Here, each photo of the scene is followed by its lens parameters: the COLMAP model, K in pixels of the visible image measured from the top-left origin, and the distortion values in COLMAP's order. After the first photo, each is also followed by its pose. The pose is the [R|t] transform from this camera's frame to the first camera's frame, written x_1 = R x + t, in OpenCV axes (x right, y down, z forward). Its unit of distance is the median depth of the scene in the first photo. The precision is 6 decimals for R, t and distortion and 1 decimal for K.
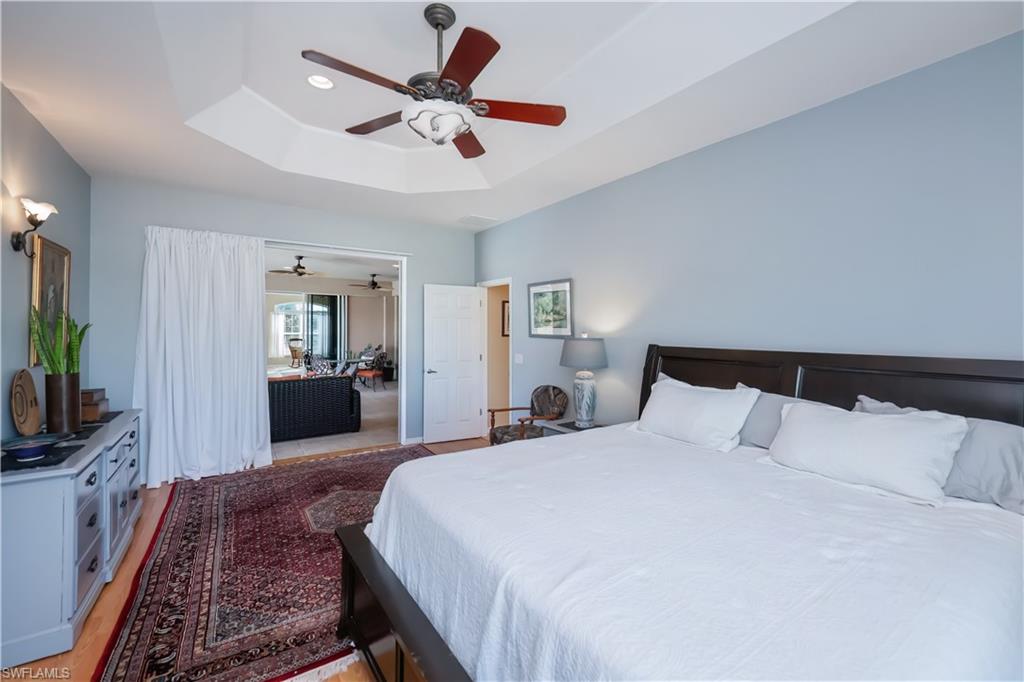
lens RADIAL K [[430.8, 0, 515.9], [0, 430.8, 333.0], [0, 0, 1]] dist [-0.003733, -0.001022]
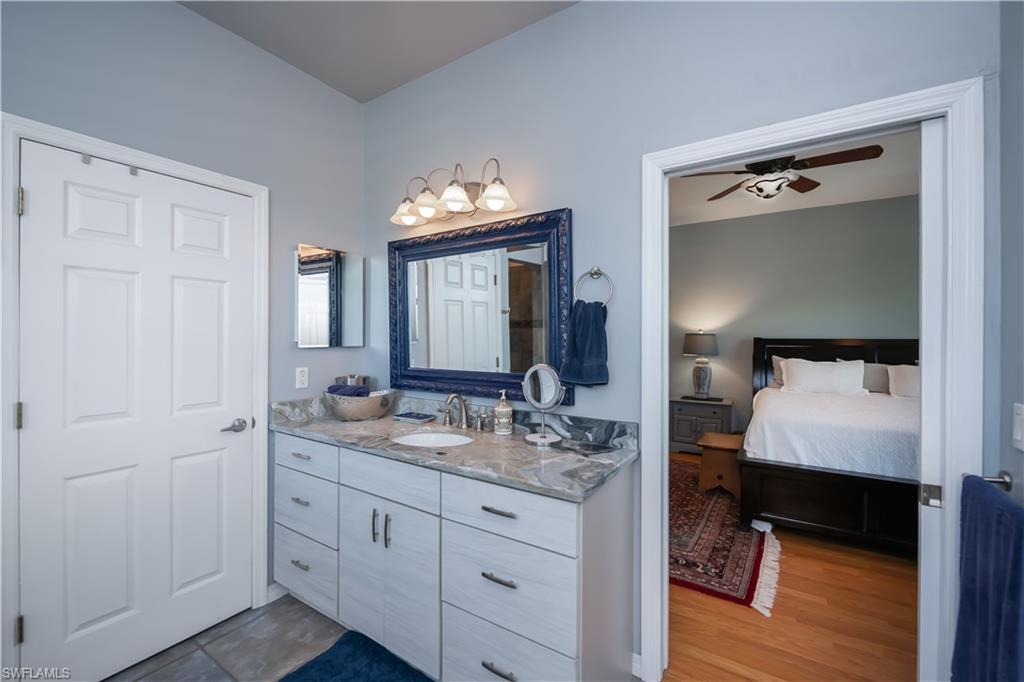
lens RADIAL K [[430.8, 0, 515.9], [0, 430.8, 333.0], [0, 0, 1]] dist [-0.003733, -0.001022]
pose [[0.915672, -0.006255, 0.401878, -1.150289], [0.005791, 0.999980, 0.002369, 0.001566], [-0.401885, 0.000158, 0.915690, -0.042589]]
